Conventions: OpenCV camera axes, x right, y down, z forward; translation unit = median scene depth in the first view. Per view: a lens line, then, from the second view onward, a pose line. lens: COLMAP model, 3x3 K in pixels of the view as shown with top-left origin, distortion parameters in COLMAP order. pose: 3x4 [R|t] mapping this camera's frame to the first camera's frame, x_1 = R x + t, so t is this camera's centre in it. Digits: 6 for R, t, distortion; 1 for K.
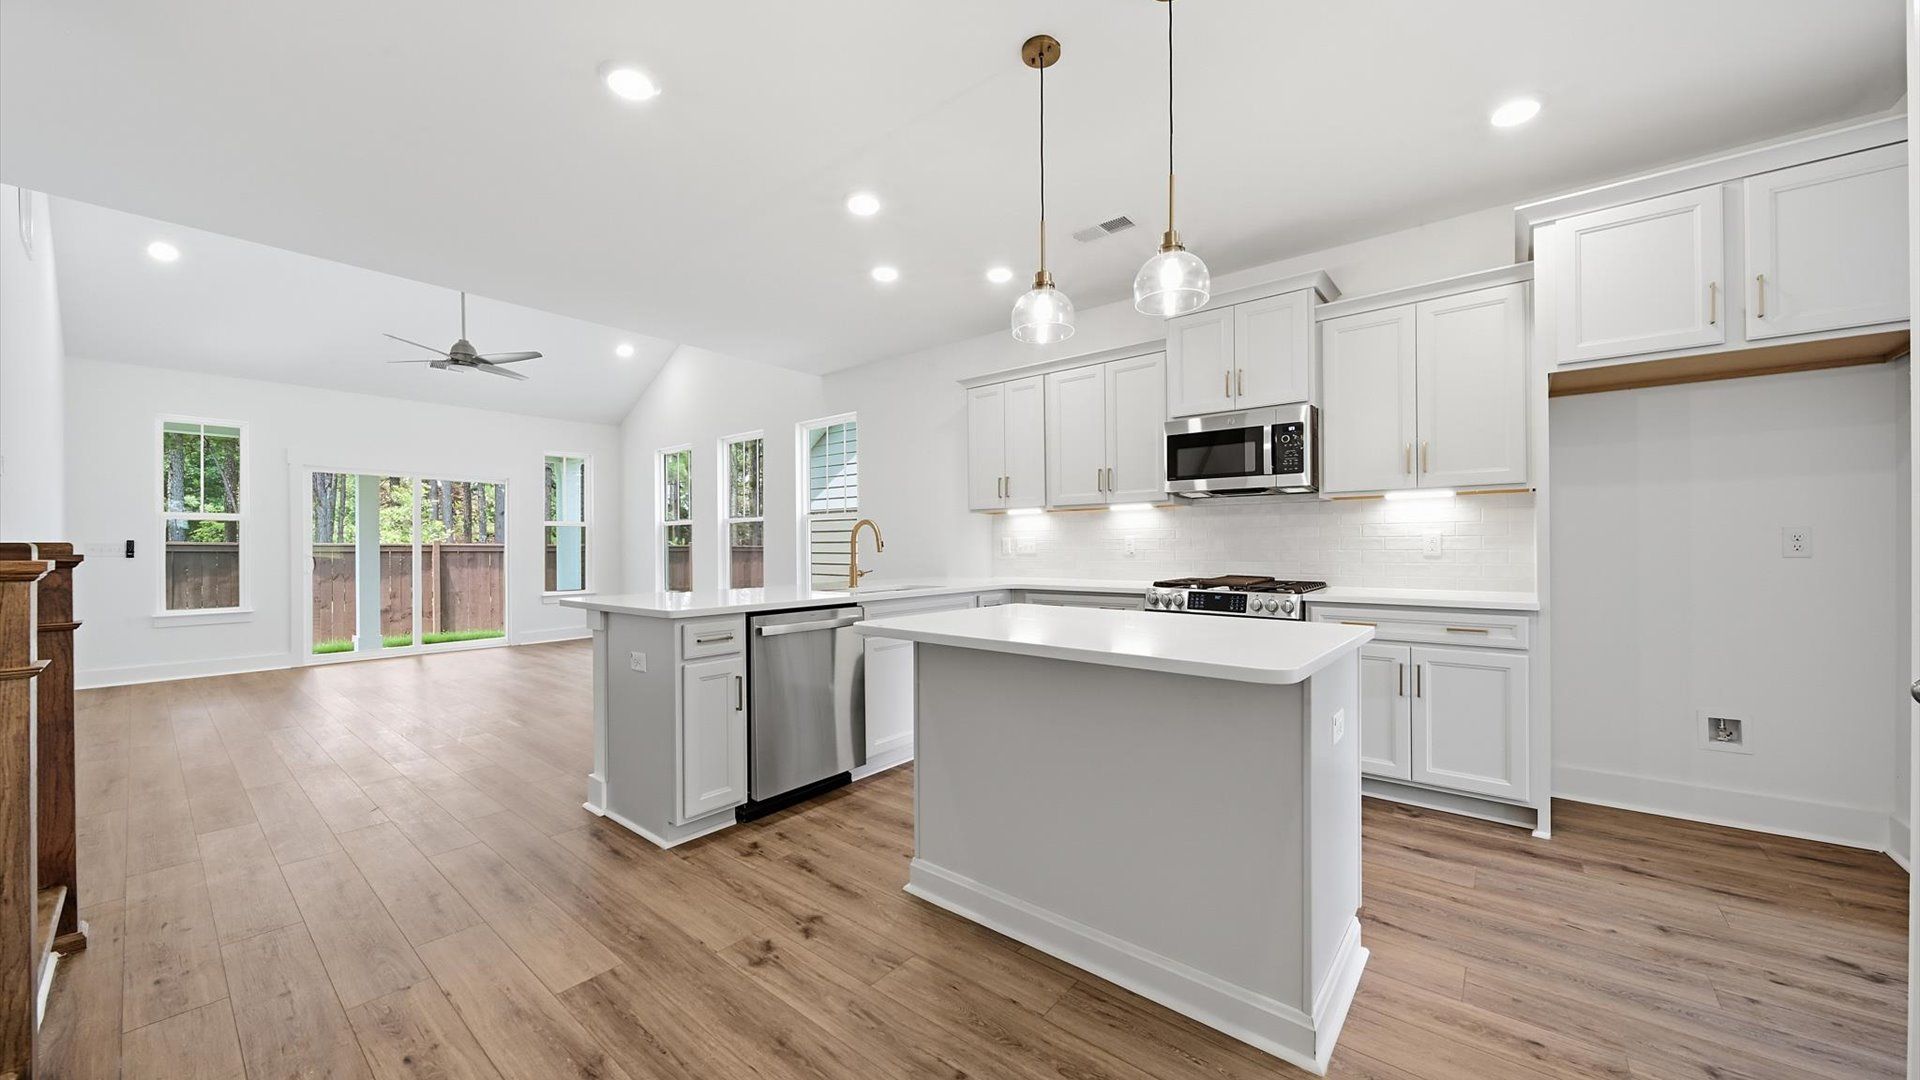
lens RADIAL K [[685.6, 0, 963.3], [0, 685.6, 549.9], [0, 0, 1]] dist [-0.010465, -0.000448]
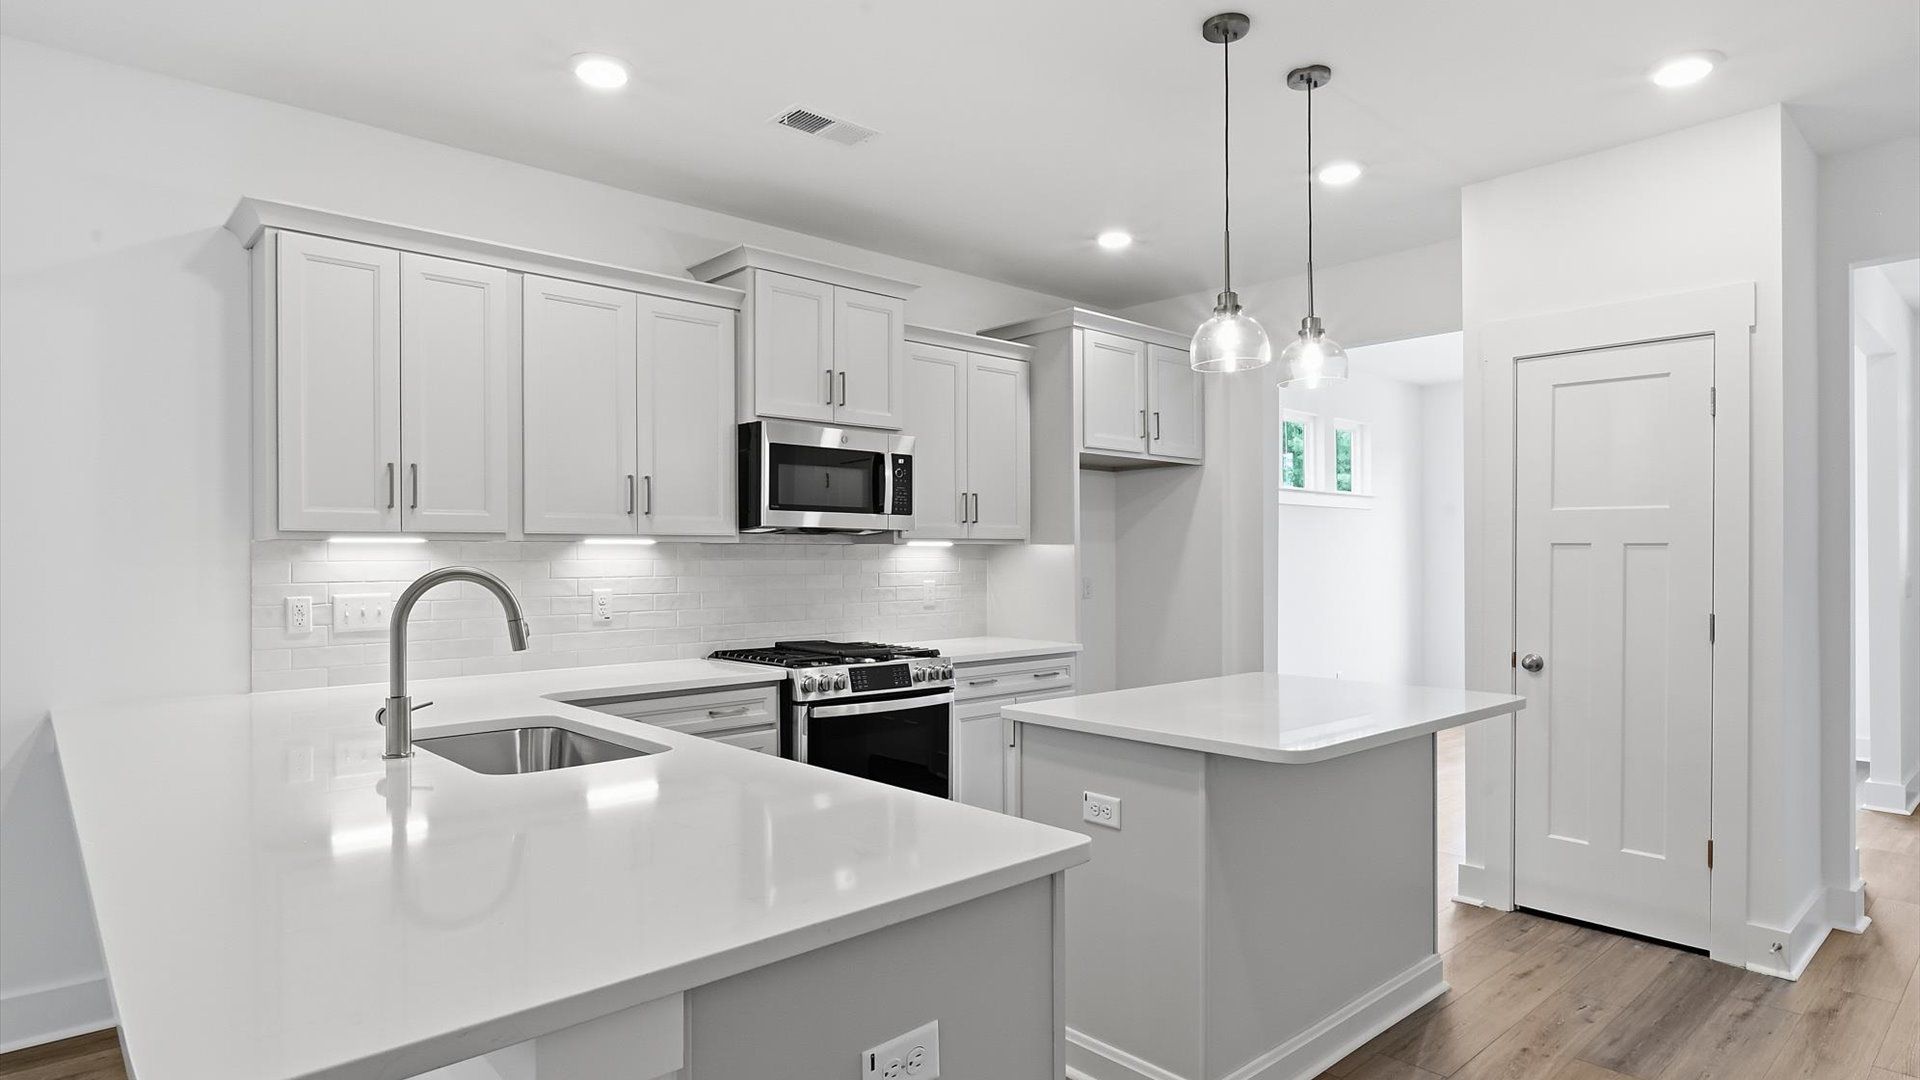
lens RADIAL K [[1026.3, 0, 952.0], [0, 1026.3, 553.3], [0, 0, 1]] dist [-0.007378, -0.004282]
pose [[0.142339, 0.010669, 0.989760, -0.410984], [0.011111, 0.999862, -0.012375, -0.026180], [-0.989756, 0.012759, 0.142201, 0.416242]]
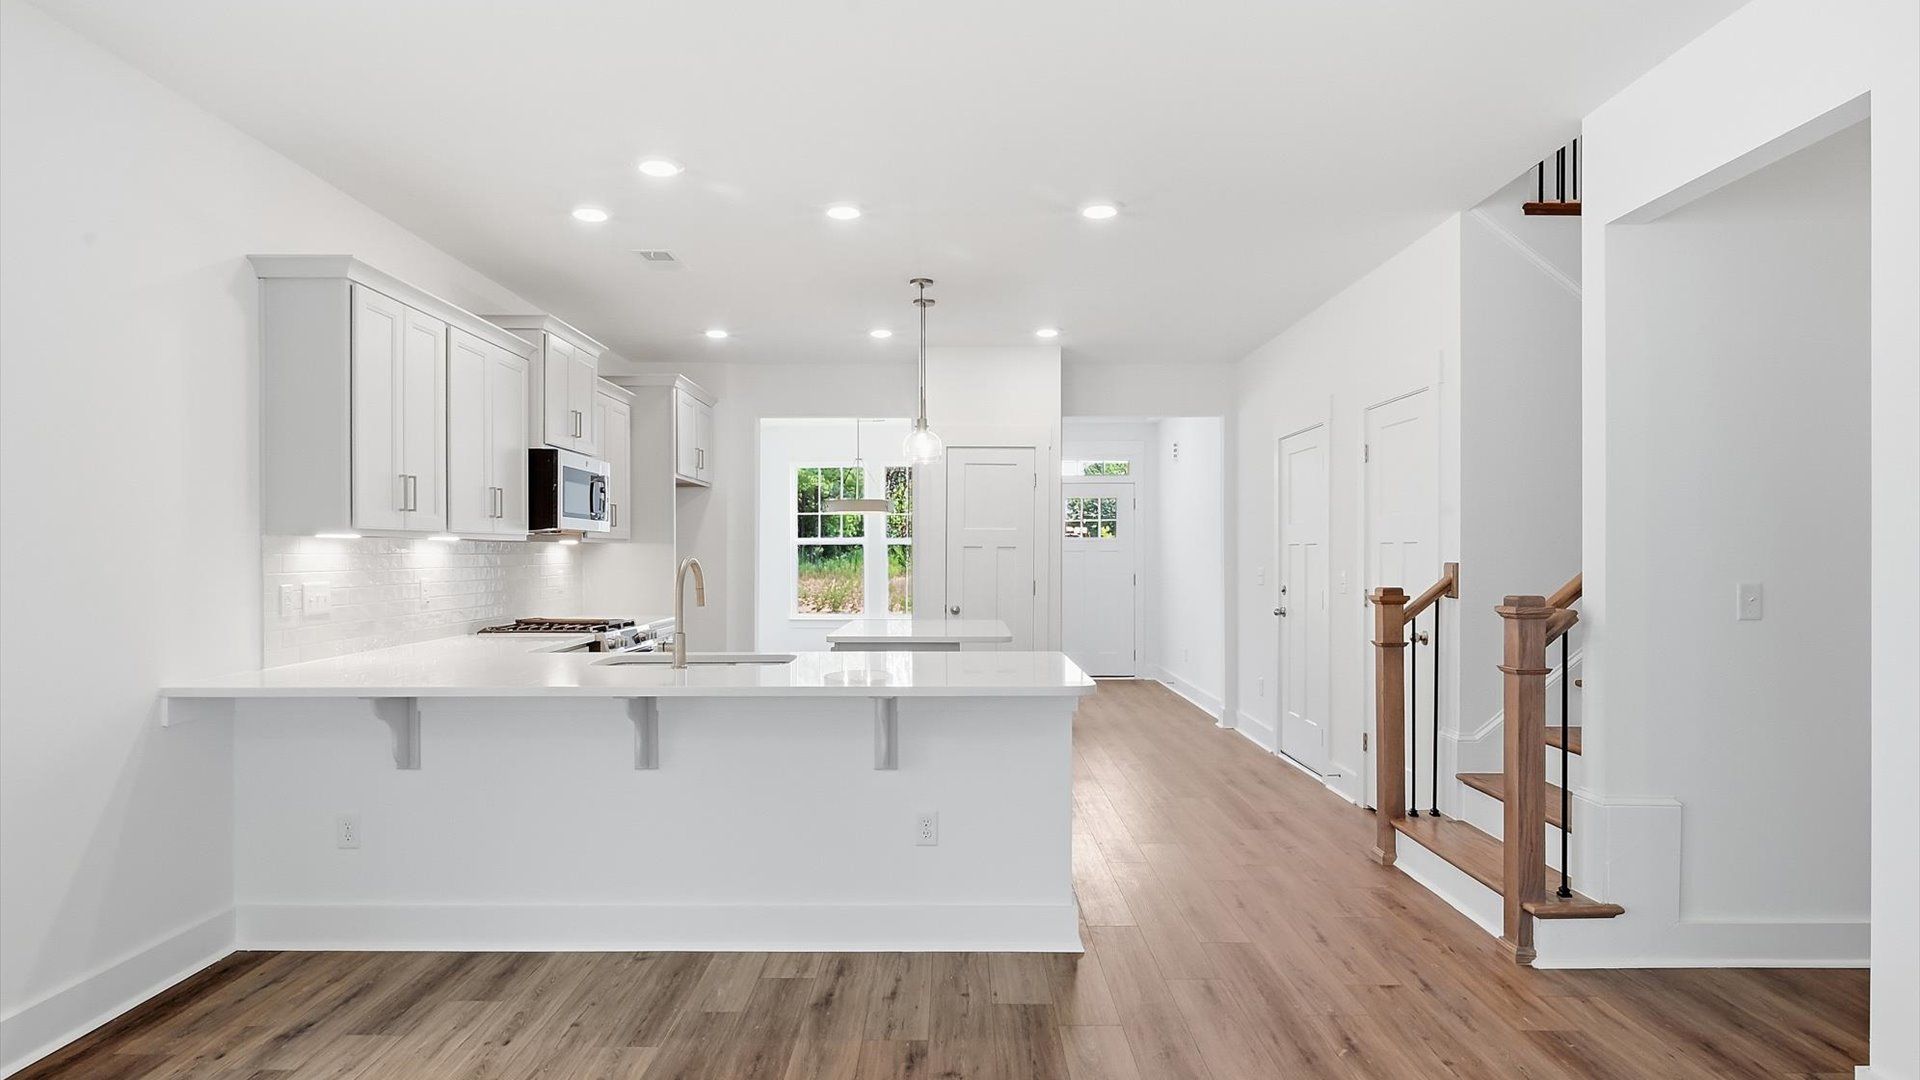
lens RADIAL K [[1026.3, 0, 958.5], [0, 1026.3, 565.1], [0, 0, 1]] dist [-0.007378, -0.004282]
pose [[-0.632447, -0.005253, 0.774586, -0.653305], [0.008449, 0.999871, 0.013679, -0.030582], [-0.774558, 0.015196, -0.632320, 0.888144]]
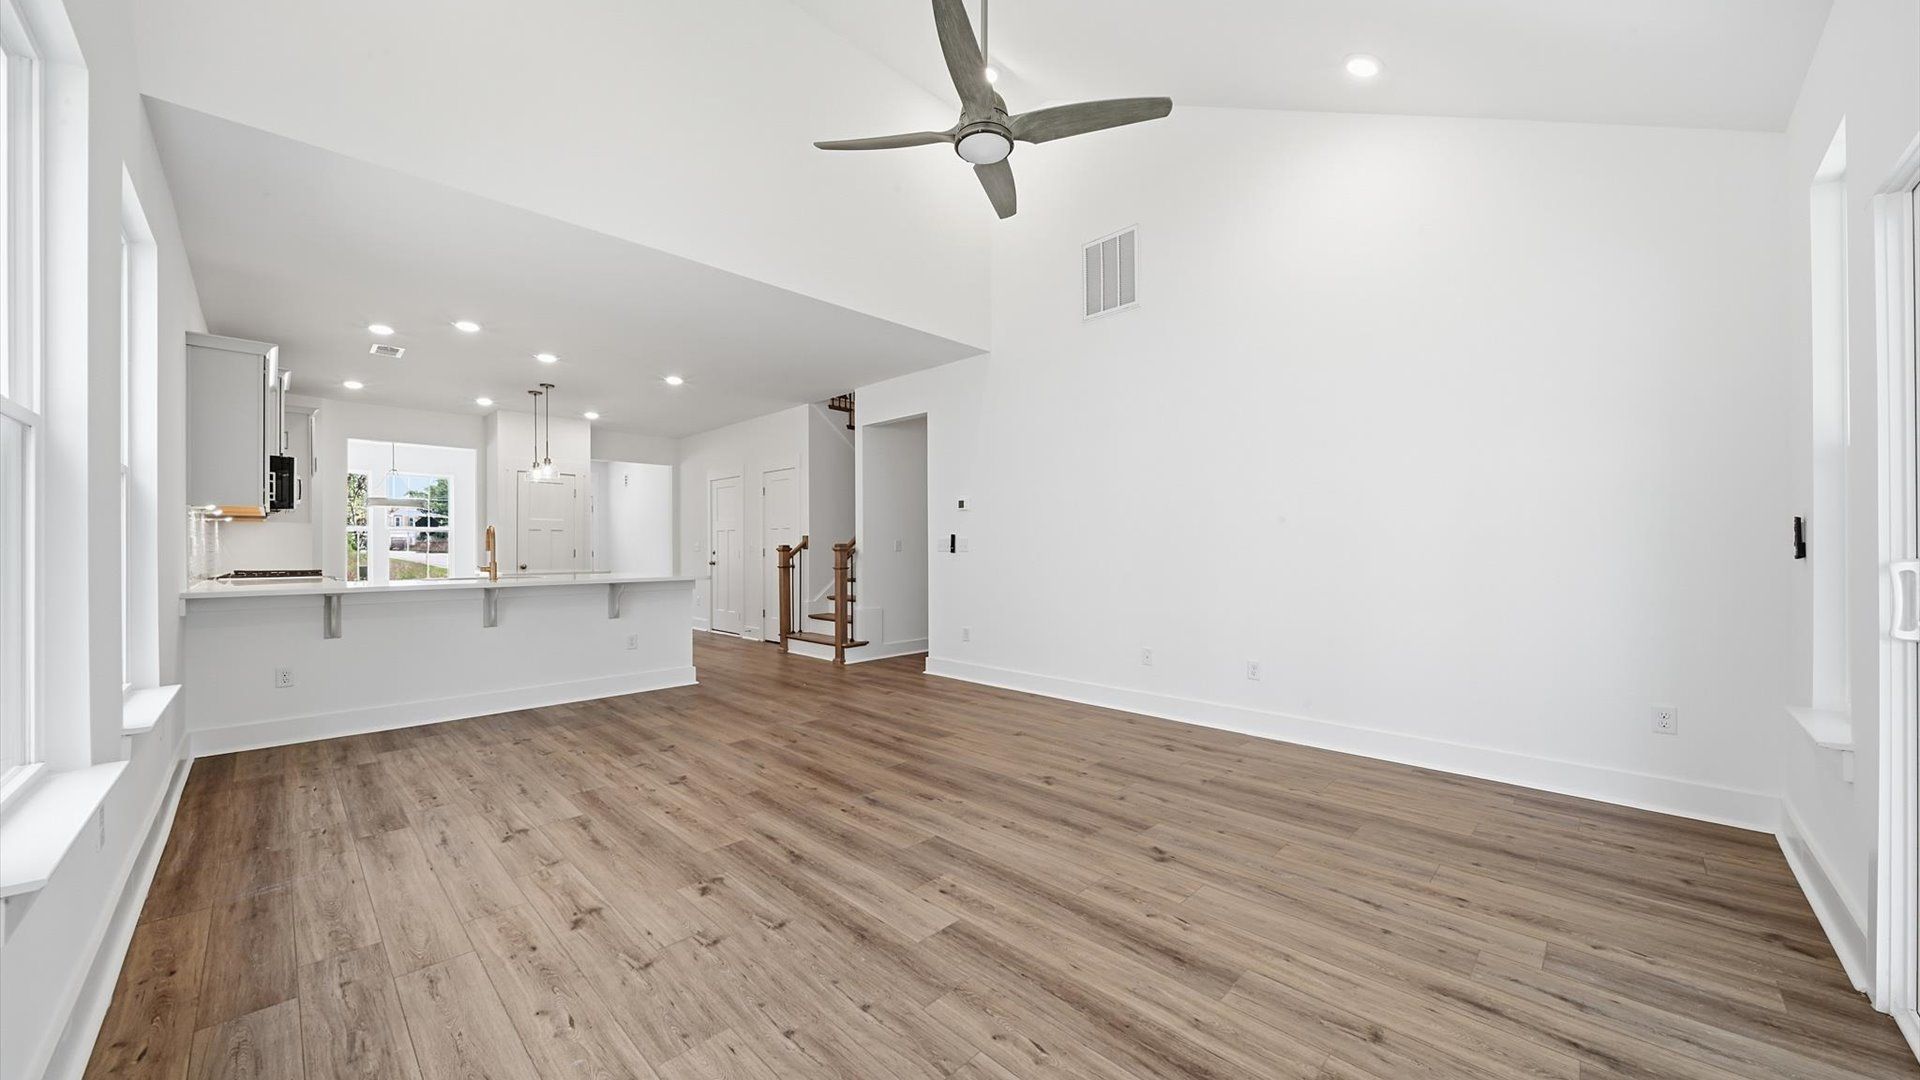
lens RADIAL K [[685.6, 0, 957.6], [0, 685.6, 546.2], [0, 0, 1]] dist [-0.010465, -0.000448]
pose [[-0.995726, 0.005707, 0.092176, -0.711092], [0.006079, 0.999974, 0.003754, -0.003108], [-0.092152, 0.004298, -0.995736, 1.393939]]
